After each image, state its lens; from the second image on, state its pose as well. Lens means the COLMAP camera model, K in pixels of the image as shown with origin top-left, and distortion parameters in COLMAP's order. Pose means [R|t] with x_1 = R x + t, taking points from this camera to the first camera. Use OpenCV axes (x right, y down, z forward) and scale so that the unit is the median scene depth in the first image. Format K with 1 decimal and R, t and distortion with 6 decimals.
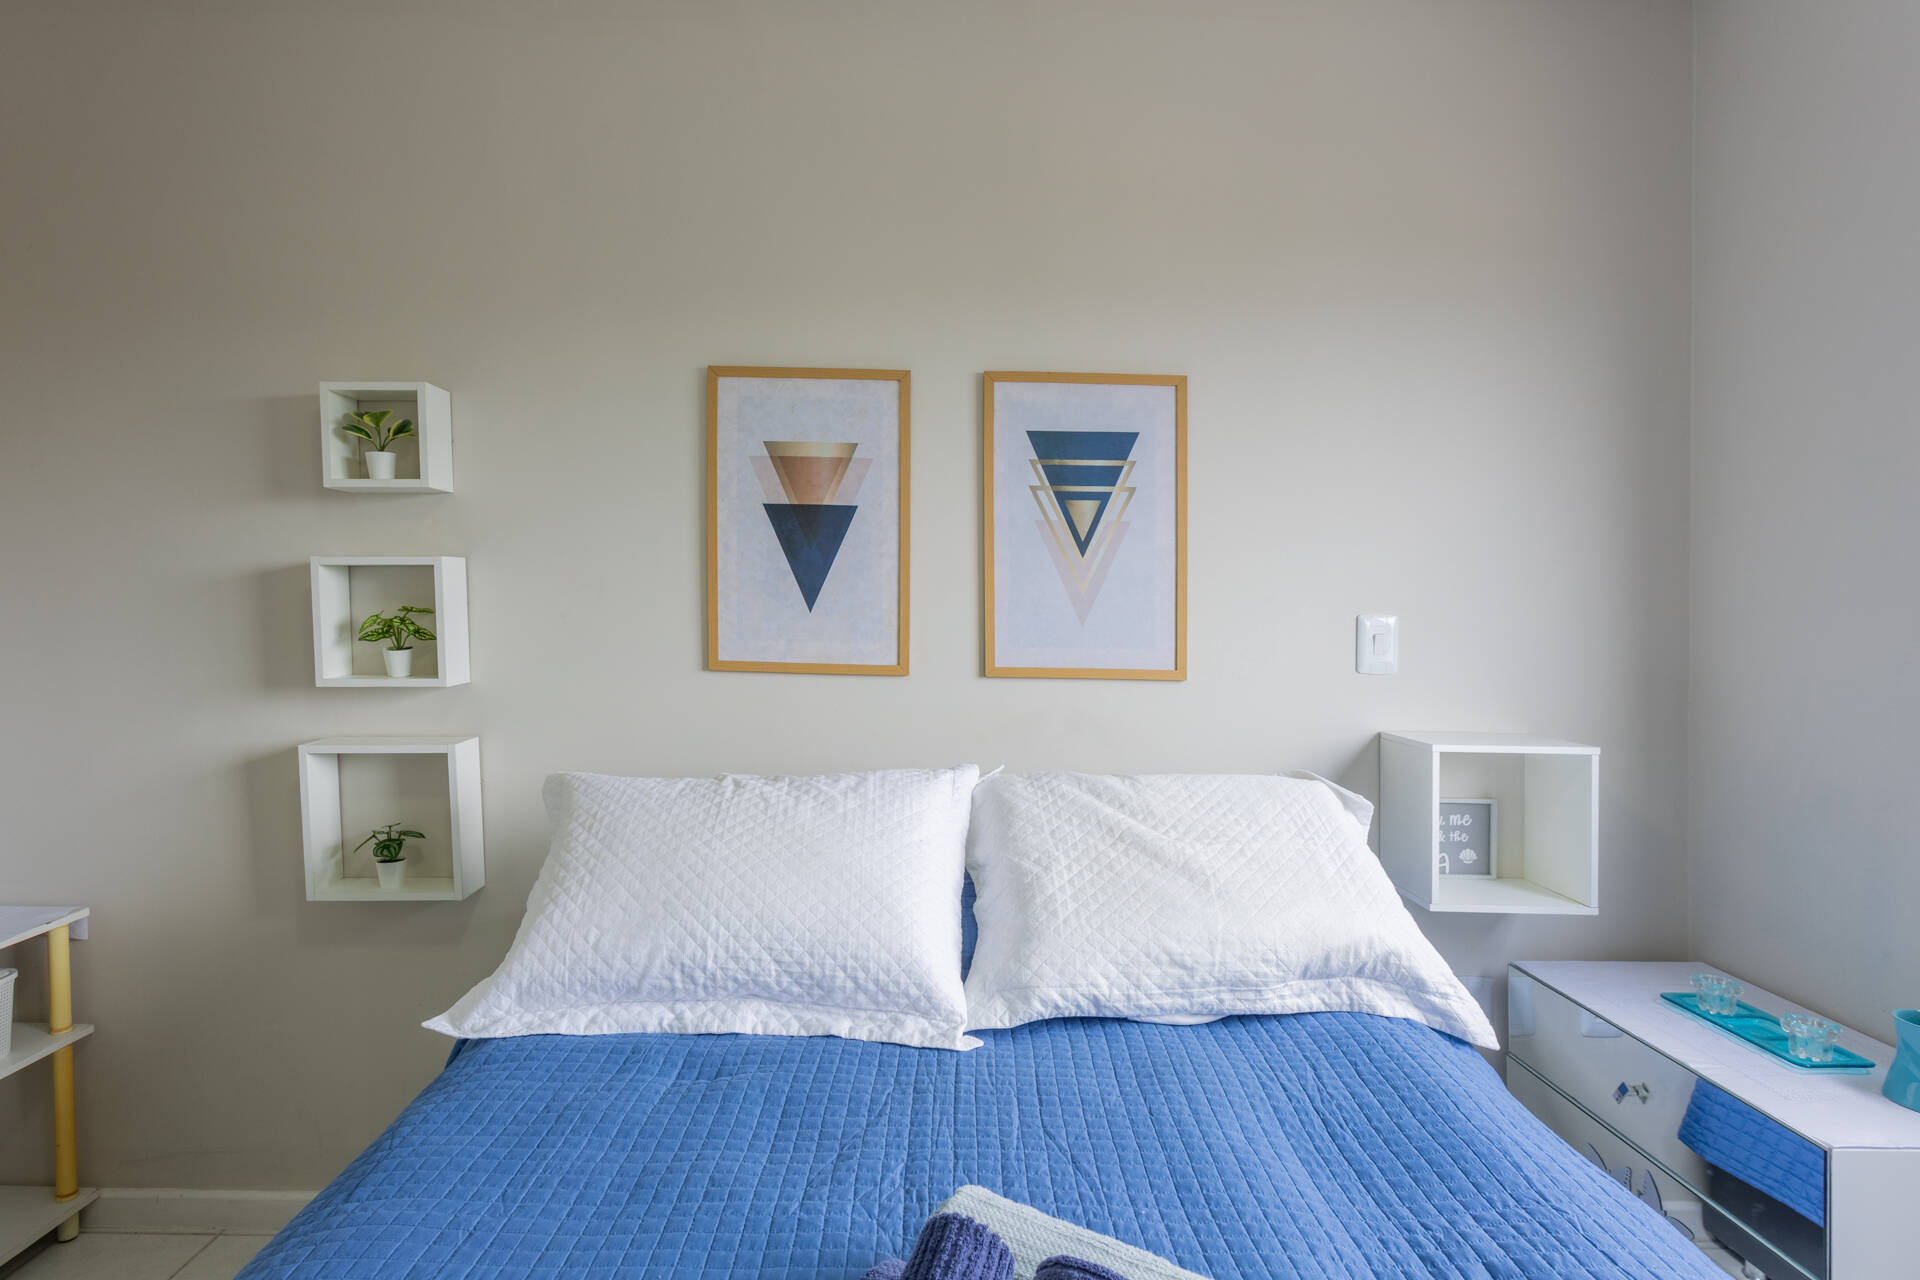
lens RADIAL K [[984.3, 0, 915.0], [0, 984.3, 631.6], [0, 0, 1]] dist [-0.001526, 0.000392]
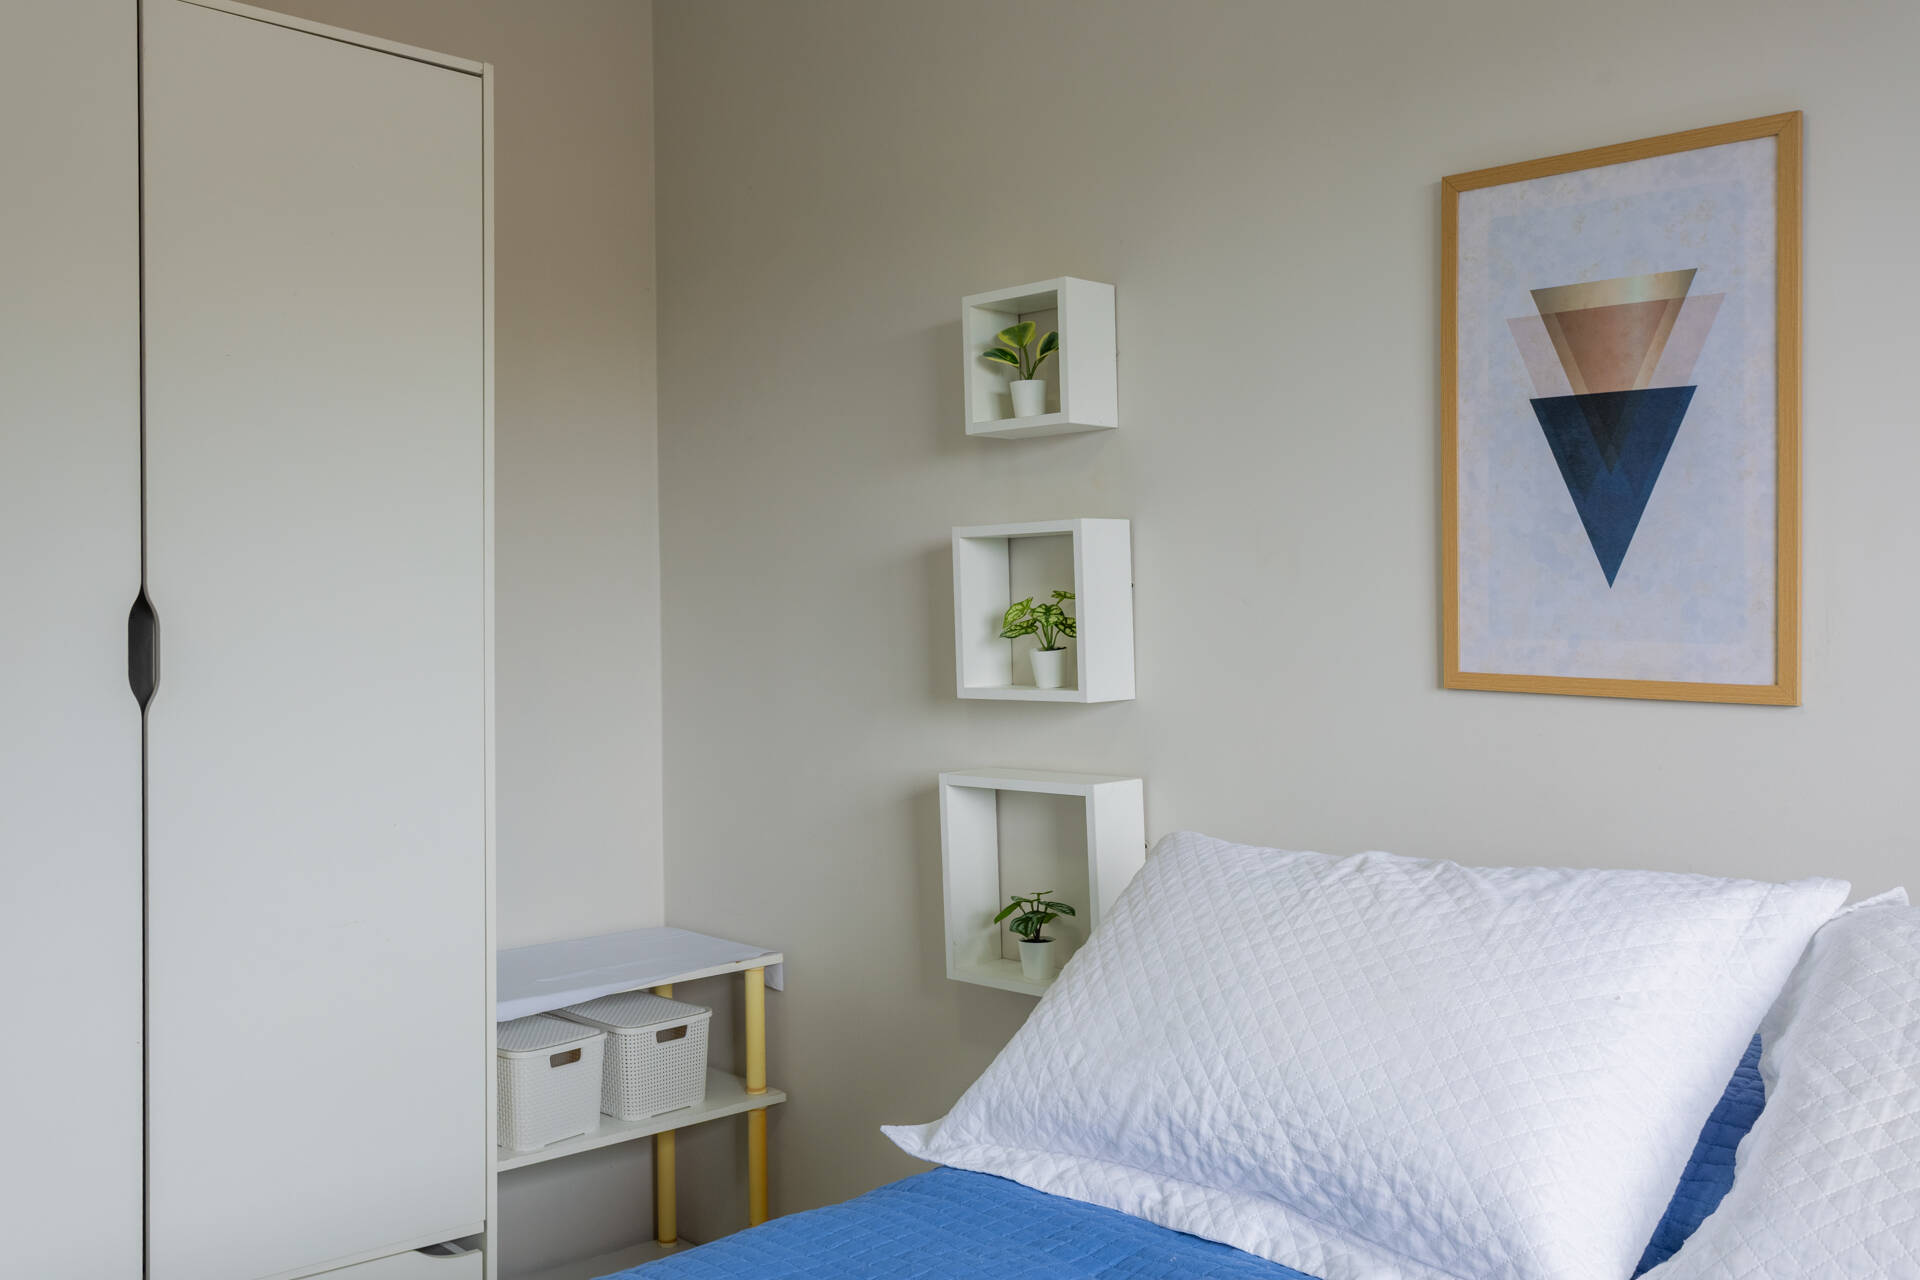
lens RADIAL K [[1643.2, 0, 904.0], [0, 1643.2, 613.8], [0, 0, 1]] dist [0.014995, 0.000797]
pose [[0.717058, -0.008702, -0.696959, 0.262703], [-0.007221, 0.999776, -0.019911, 0.017764], [0.696976, 0.019310, 0.716834, 0.060880]]
